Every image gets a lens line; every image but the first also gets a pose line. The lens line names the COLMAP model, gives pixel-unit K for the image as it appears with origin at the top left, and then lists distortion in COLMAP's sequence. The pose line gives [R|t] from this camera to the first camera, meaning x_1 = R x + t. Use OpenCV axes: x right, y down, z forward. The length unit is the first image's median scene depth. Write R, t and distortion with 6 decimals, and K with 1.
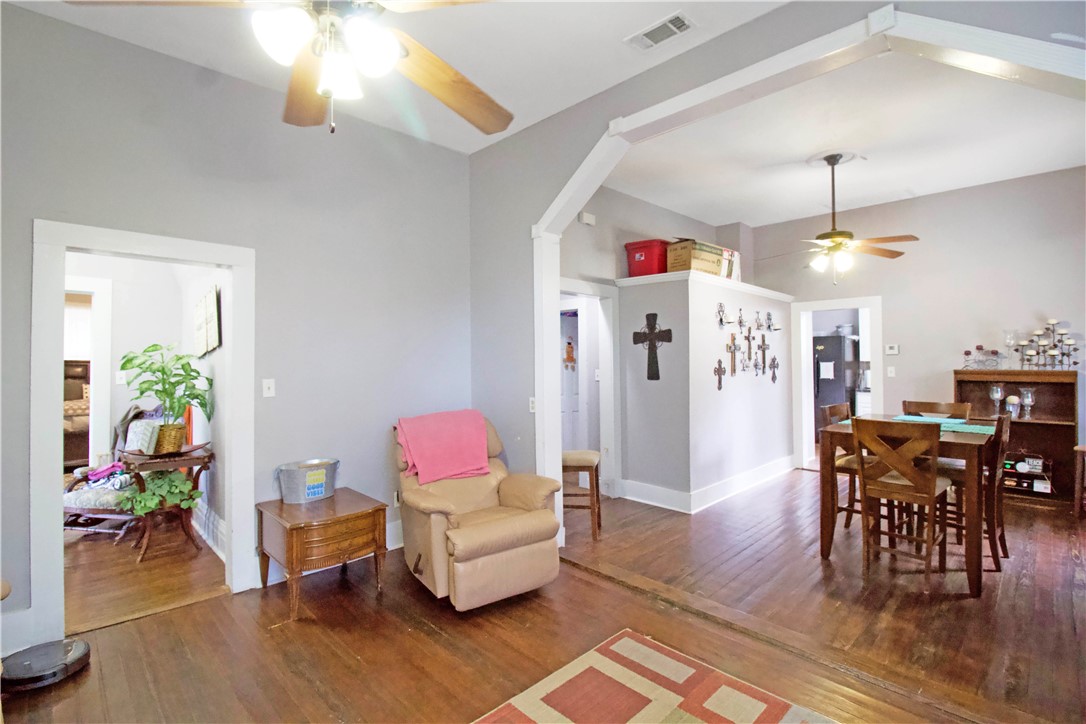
lens RADIAL K [[498.6, 0, 545.5], [0, 498.6, 358.4], [0, 0, 1]] dist [-0.003687, -0.000325]
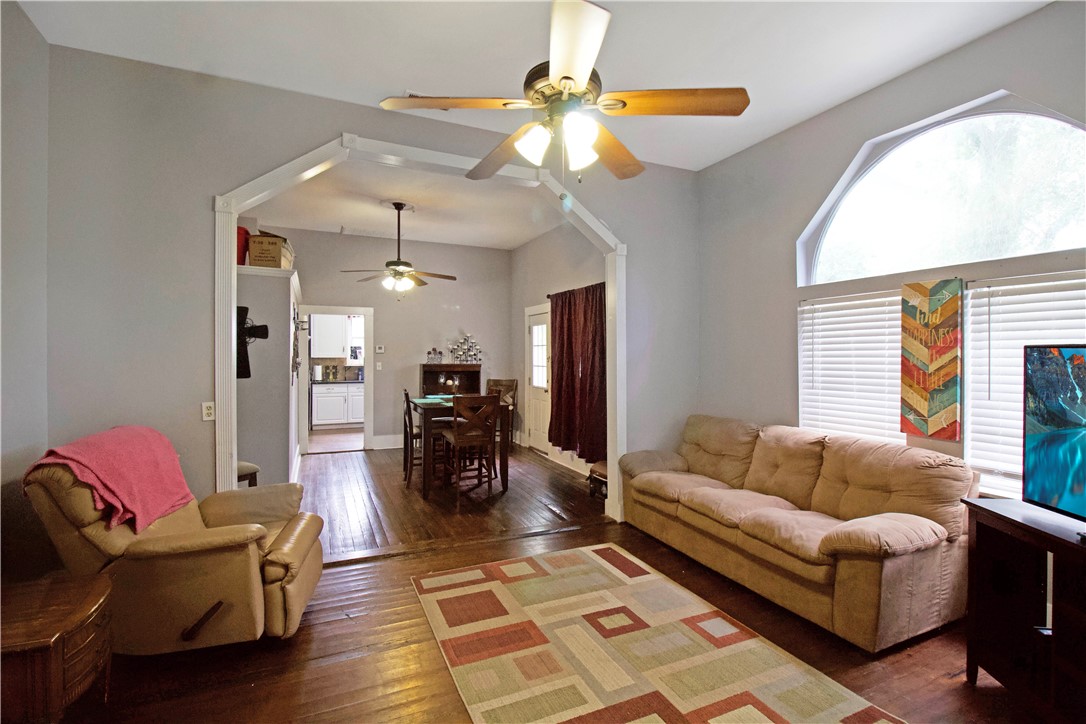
lens RADIAL K [[498.6, 0, 544.4], [0, 498.6, 362.0], [0, 0, 1]] dist [-0.003687, -0.000325]
pose [[0.356107, -0.005676, 0.934428, -0.487162], [-0.009223, 0.999911, 0.009589, -0.000905], [-0.934400, -0.012033, 0.356023, 0.147670]]
